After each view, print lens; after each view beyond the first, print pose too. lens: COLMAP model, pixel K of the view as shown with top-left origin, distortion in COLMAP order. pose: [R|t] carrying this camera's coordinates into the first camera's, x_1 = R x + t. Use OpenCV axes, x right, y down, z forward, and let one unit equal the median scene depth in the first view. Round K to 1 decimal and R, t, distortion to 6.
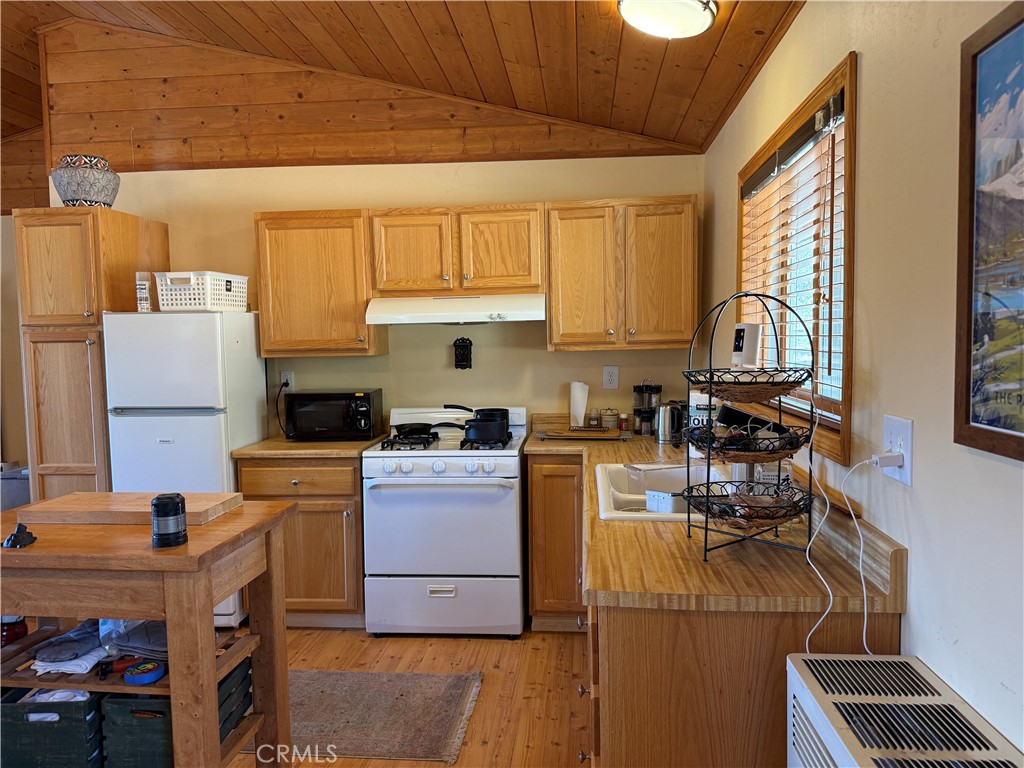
lens RADIAL K [[719.8, 0, 512.0], [0, 719.8, 384.0], [0, 0, 1]] dist [0.056136, -0.067898]
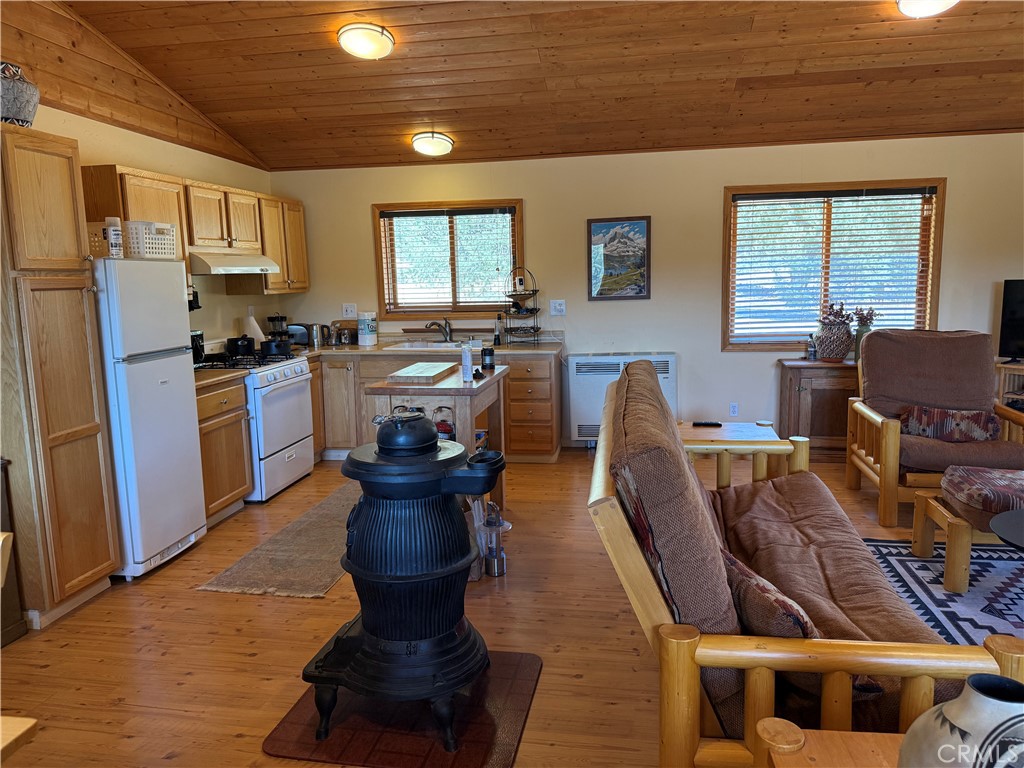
lens RADIAL K [[720.3, 0, 517.6], [0, 720.3, 379.9], [0, 0, 1]] dist [0.084999, -0.112286]
pose [[0.055986, -0.126888, 0.990336, -1.474909], [0.085028, 0.988894, 0.121896, -0.010829], [-0.994804, 0.077382, 0.066153, 0.404585]]
